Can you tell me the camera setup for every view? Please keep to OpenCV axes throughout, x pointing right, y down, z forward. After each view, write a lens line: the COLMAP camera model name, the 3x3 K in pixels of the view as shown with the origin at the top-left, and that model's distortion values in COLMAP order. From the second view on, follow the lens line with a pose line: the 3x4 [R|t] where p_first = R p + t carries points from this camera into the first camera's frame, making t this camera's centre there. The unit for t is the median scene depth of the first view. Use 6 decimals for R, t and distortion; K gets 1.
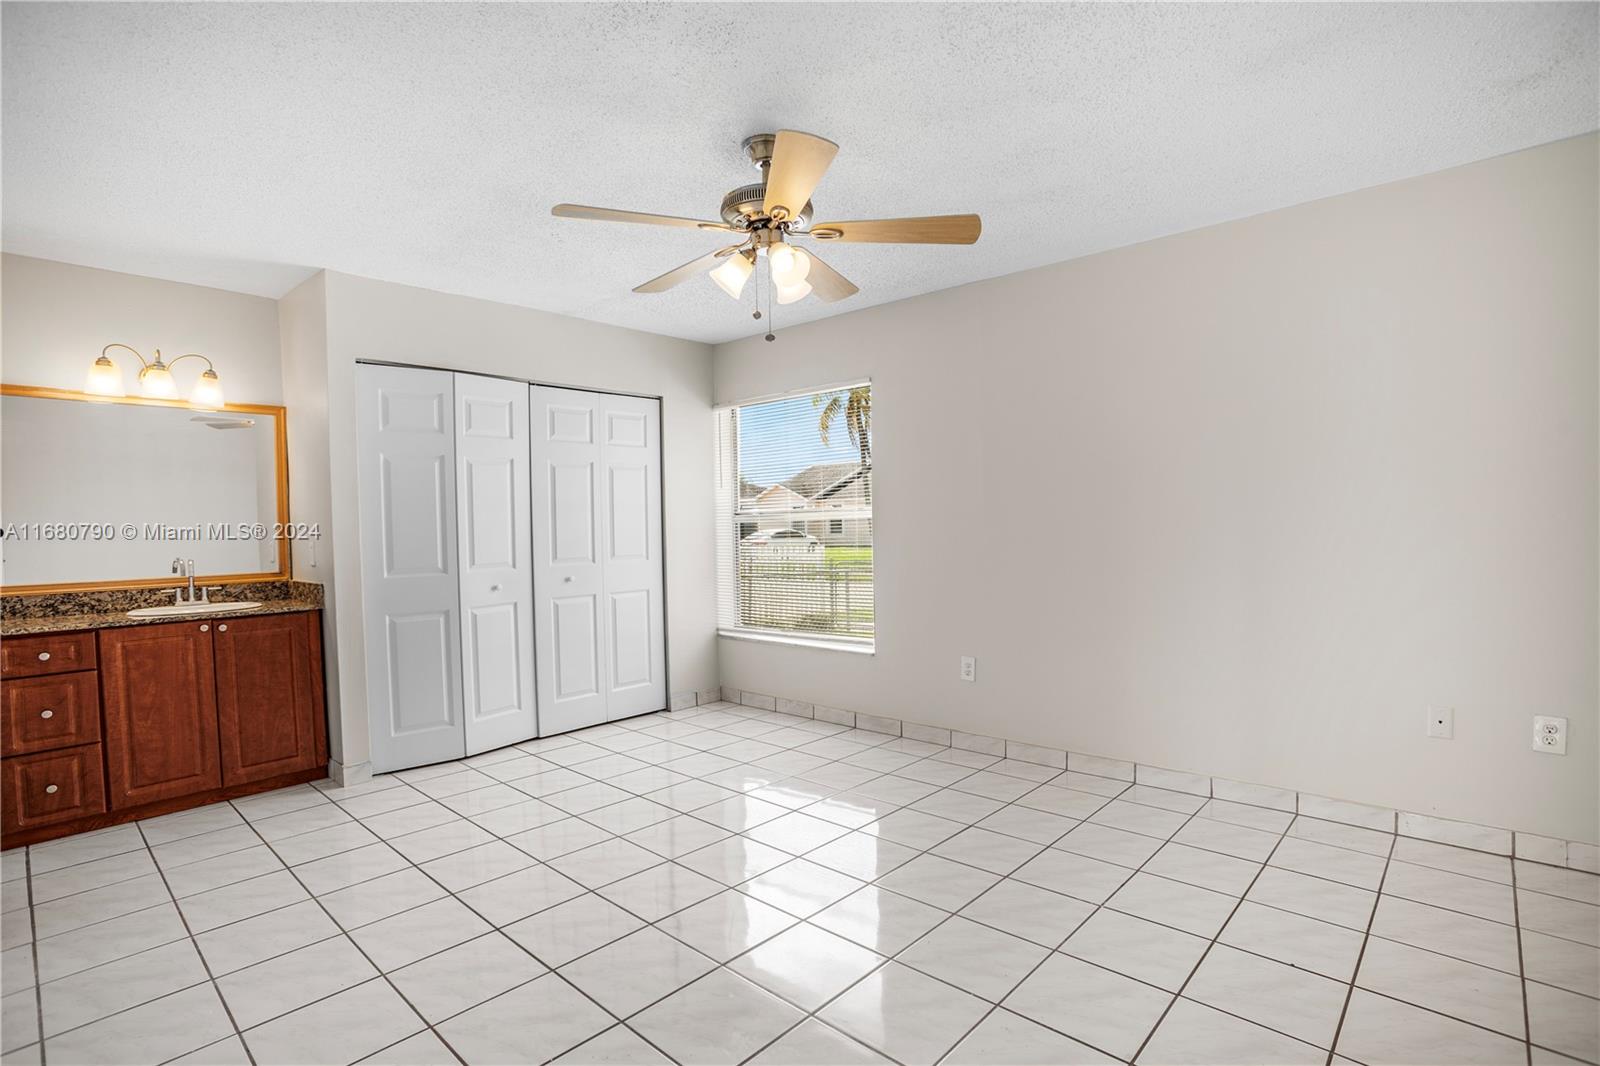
lens RADIAL K [[785.9, 0, 809.5], [0, 785.9, 525.4], [0, 0, 1]] dist [-0.064758, 0.026019]
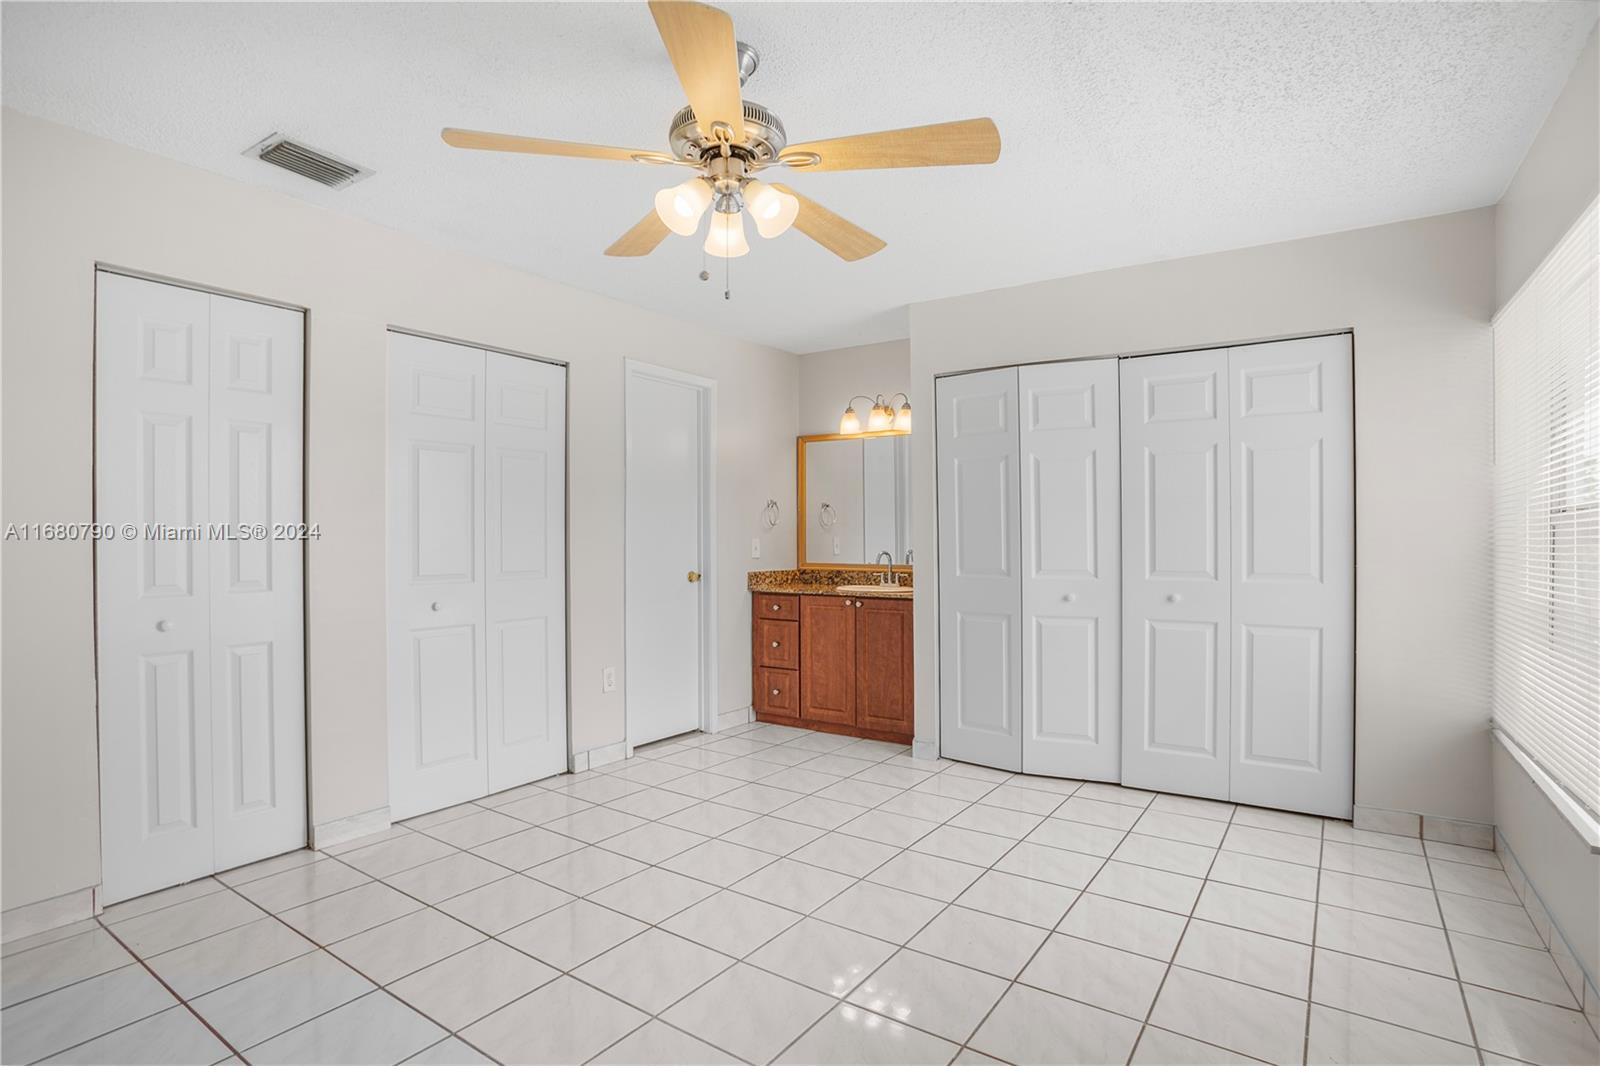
lens RADIAL K [[785.9, 0, 809.5], [0, 785.9, 525.4], [0, 0, 1]] dist [-0.064758, 0.026019]
pose [[0.157849, 0.006400, -0.987442, 0.514578], [-0.008003, 0.999954, 0.005202, -0.005896], [0.987431, 0.007081, 0.157893, 0.678645]]
